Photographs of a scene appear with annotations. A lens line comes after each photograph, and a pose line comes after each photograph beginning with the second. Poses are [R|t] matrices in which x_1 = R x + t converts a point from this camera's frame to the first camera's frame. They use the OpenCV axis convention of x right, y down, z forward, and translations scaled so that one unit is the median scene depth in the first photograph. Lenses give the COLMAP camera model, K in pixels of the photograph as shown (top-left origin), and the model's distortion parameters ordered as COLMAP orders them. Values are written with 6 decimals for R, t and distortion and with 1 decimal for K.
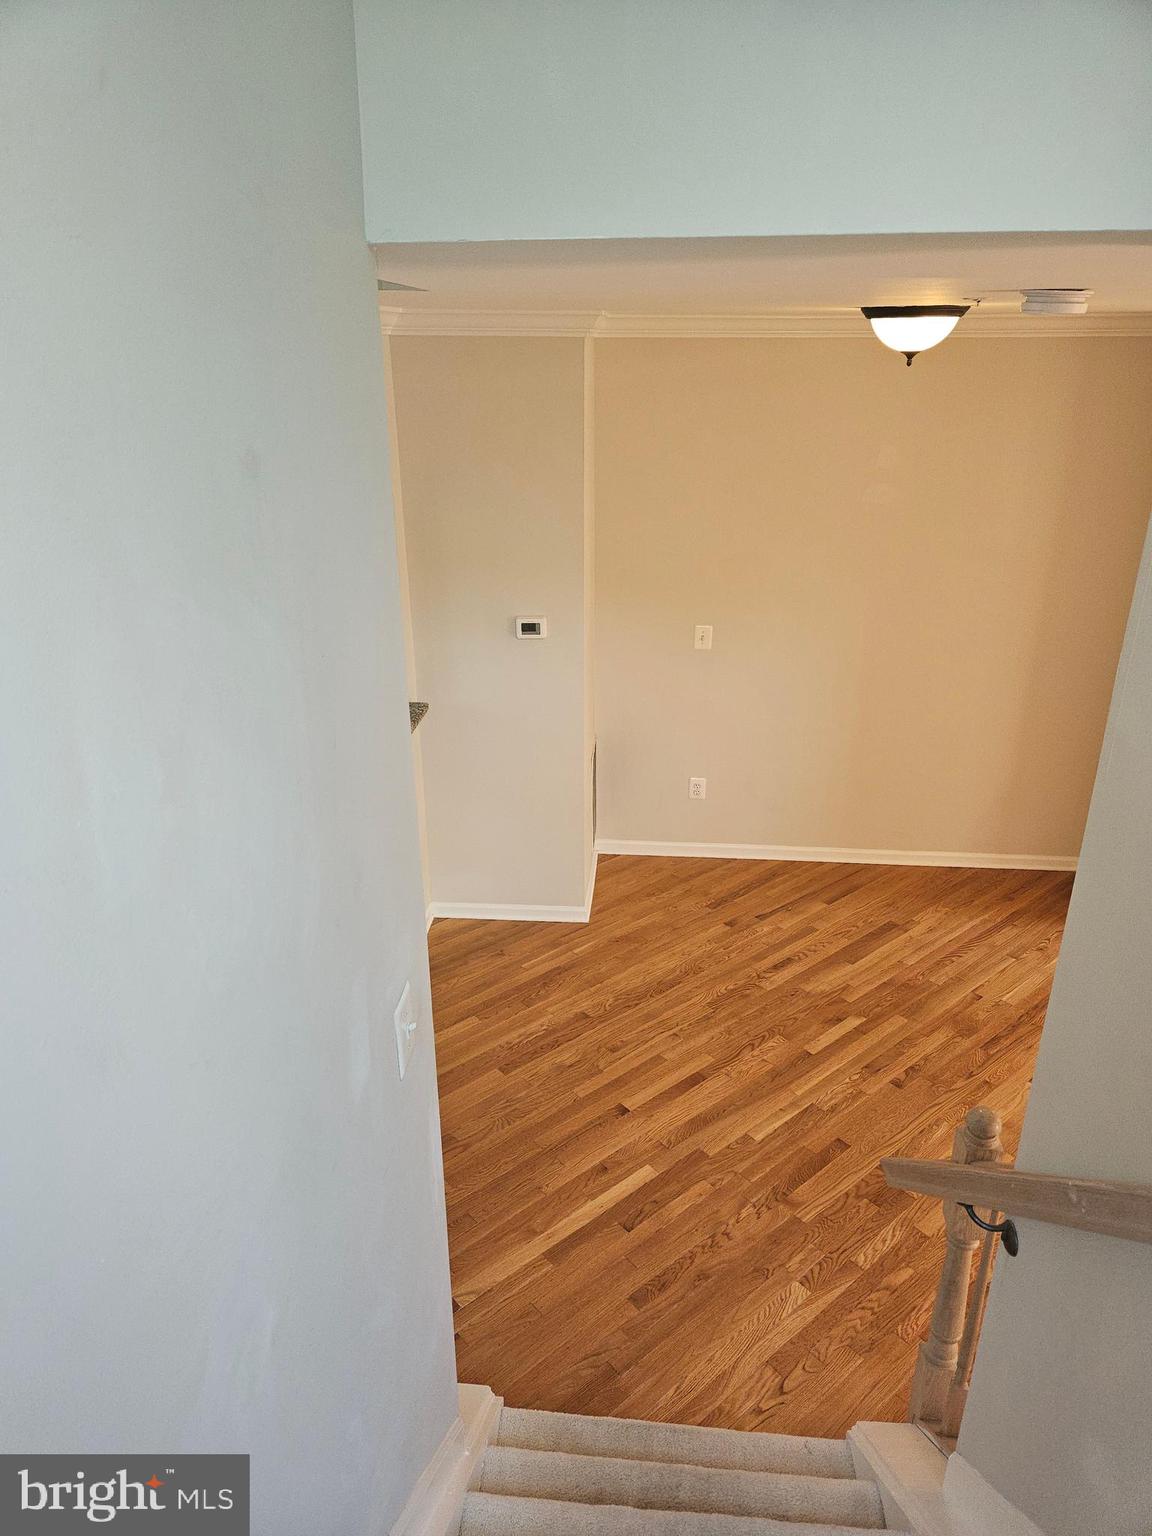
lens RADIAL K [[1047.1, 0, 576.5], [0, 1047.1, 762.7], [0, 0, 1]] dist [0.035292, -0.001162]
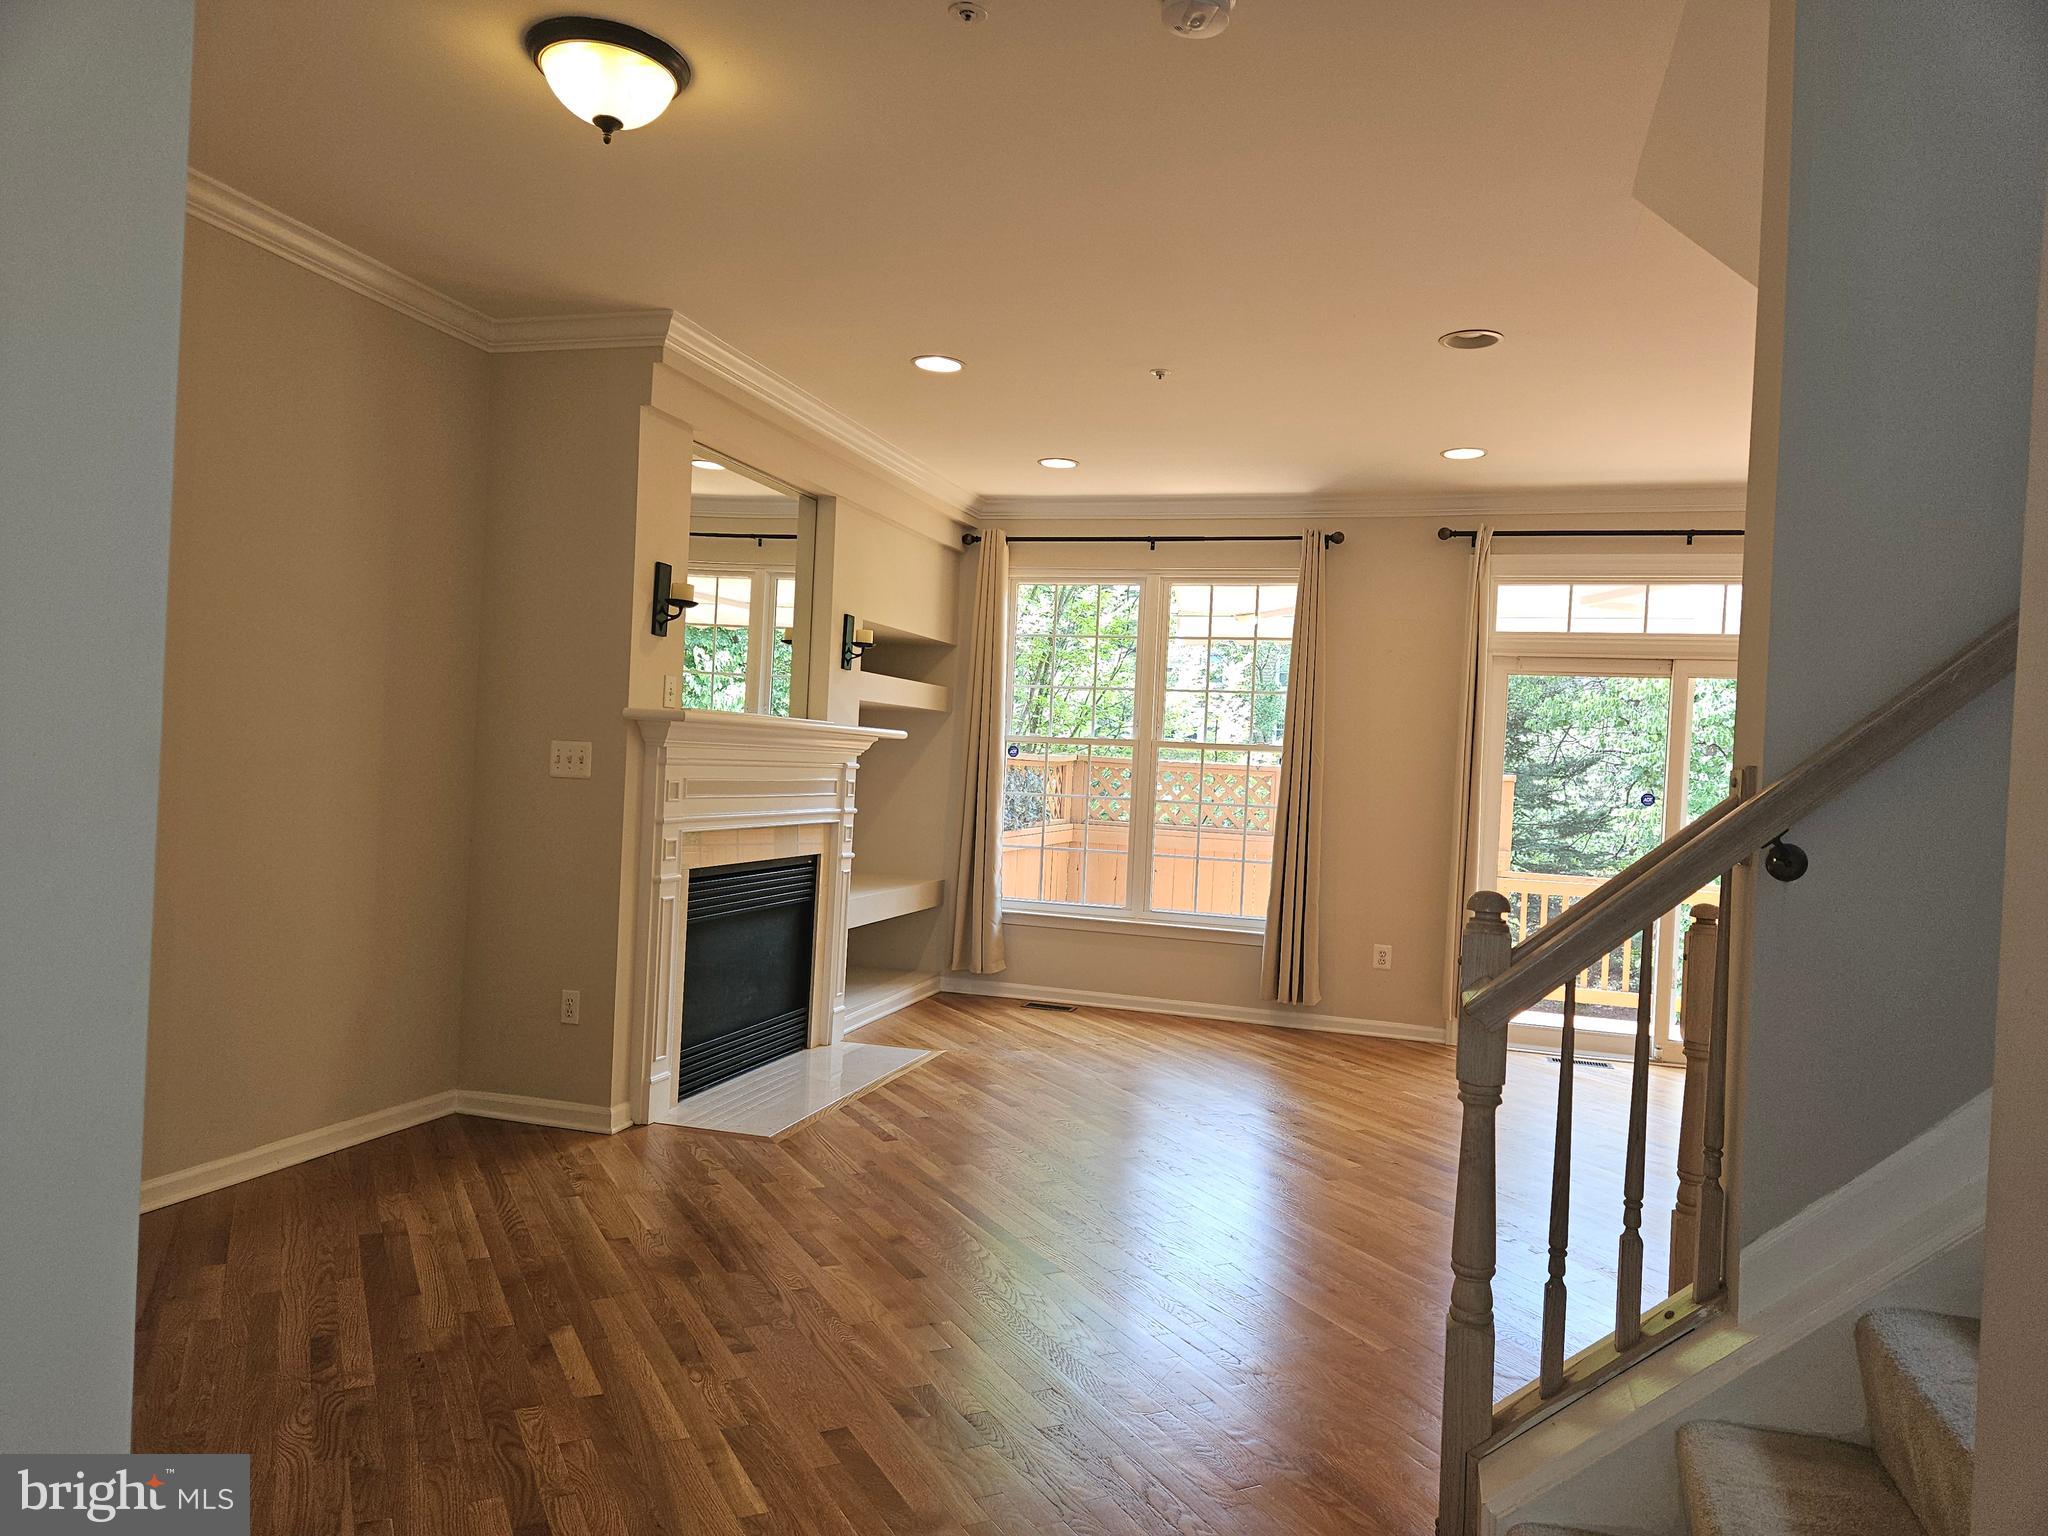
lens RADIAL K [[1377.4, 0, 1038.5], [0, 1377.4, 782.9], [0, 0, 1]] dist [0.037680, -0.006473]
pose [[0.206110, 0.003833, 0.978521, -0.340083], [0.319091, 0.945067, -0.070913, 0.102979], [-0.925040, 0.326853, 0.193565, 0.521622]]
